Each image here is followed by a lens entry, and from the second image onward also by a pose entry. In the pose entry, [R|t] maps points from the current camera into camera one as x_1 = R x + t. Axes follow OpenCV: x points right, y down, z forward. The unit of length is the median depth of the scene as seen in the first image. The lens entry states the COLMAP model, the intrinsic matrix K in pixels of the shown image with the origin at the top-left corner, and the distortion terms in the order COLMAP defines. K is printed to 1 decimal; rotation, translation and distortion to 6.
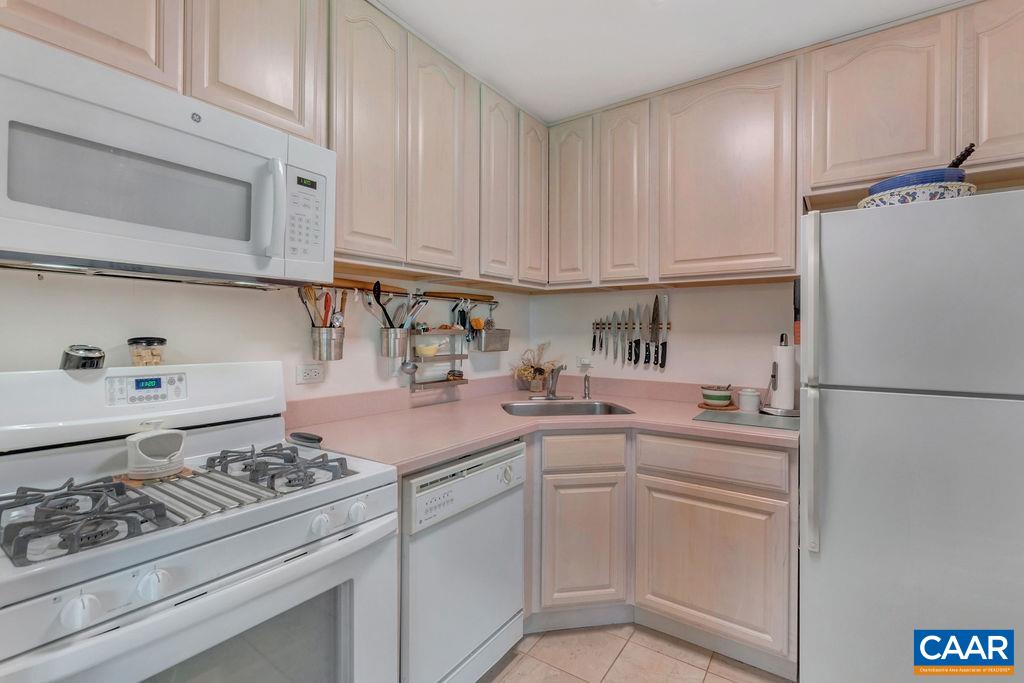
lens RADIAL K [[461.7, 0, 519.4], [0, 461.7, 331.8], [0, 0, 1]] dist [0.007649, -0.003859]
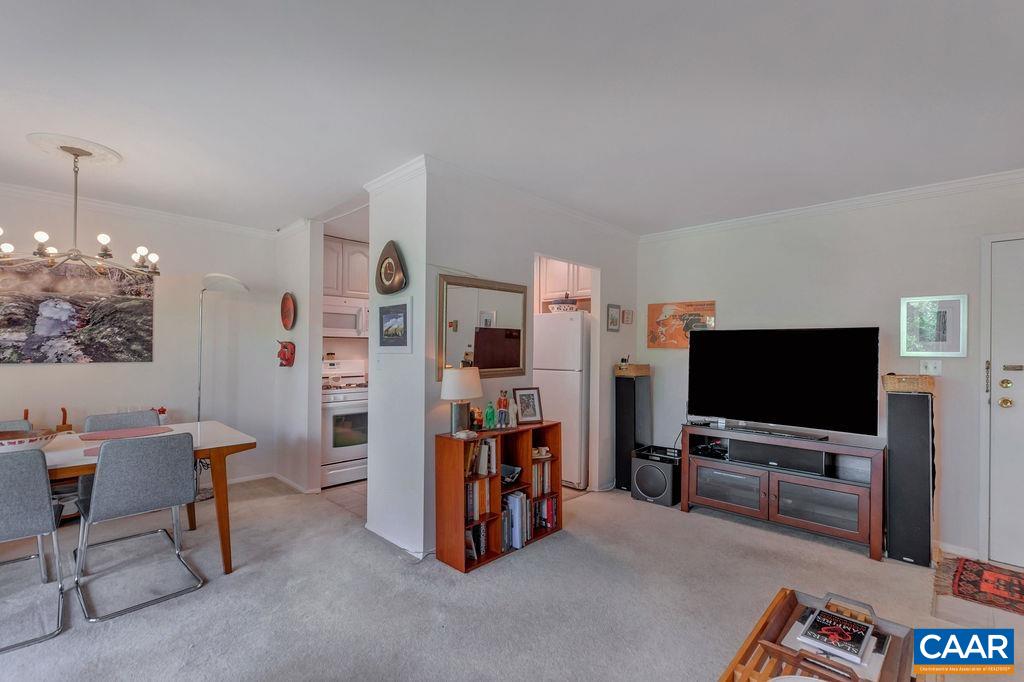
lens RADIAL K [[461.7, 0, 518.3], [0, 461.7, 347.1], [0, 0, 1]] dist [0.007649, -0.003859]
pose [[0.987664, -0.000480, -0.156589, 0.925055], [0.000373, 1.000000, -0.000714, -0.023358], [0.156590, 0.000647, 0.987664, -1.765815]]
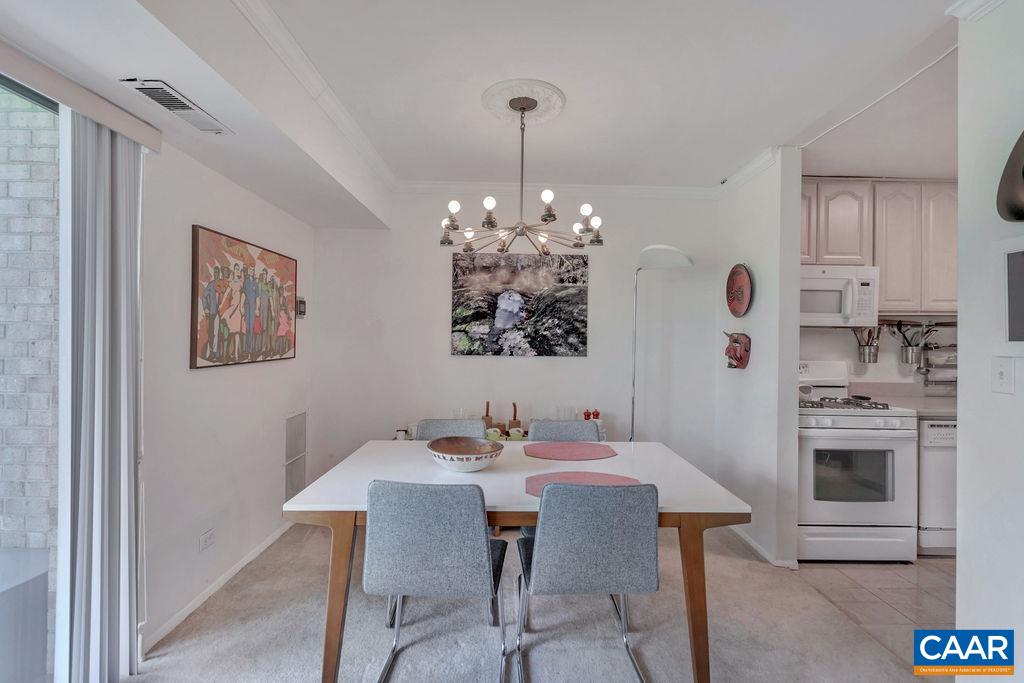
lens RADIAL K [[461.7, 0, 511.1], [0, 461.7, 336.5], [0, 0, 1]] dist [0.007649, -0.003859]
pose [[0.573380, -0.002636, -0.819285, 0.299117], [-0.005989, 0.999955, -0.007409, -0.024341], [0.819268, 0.009155, 0.573338, -1.260370]]
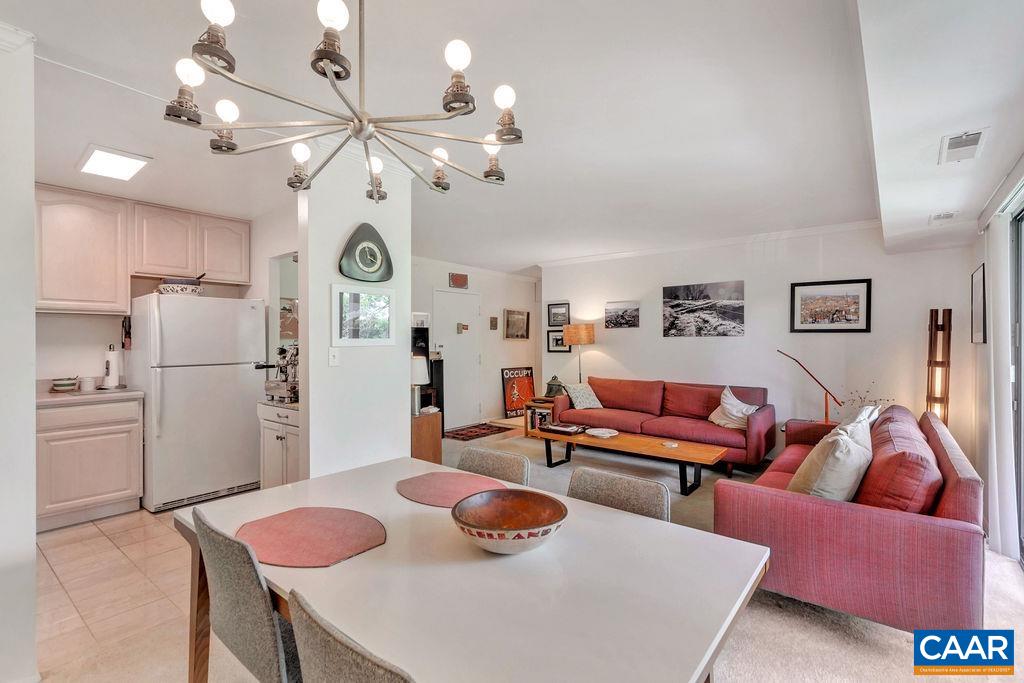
lens RADIAL K [[461.7, 0, 510.5], [0, 461.7, 342.2], [0, 0, 1]] dist [0.007649, -0.003859]
pose [[0.070924, -0.013519, 0.997390, -1.262332], [-0.002521, 0.999903, 0.013732, -0.037730], [-0.997479, -0.003489, 0.070883, -0.766073]]
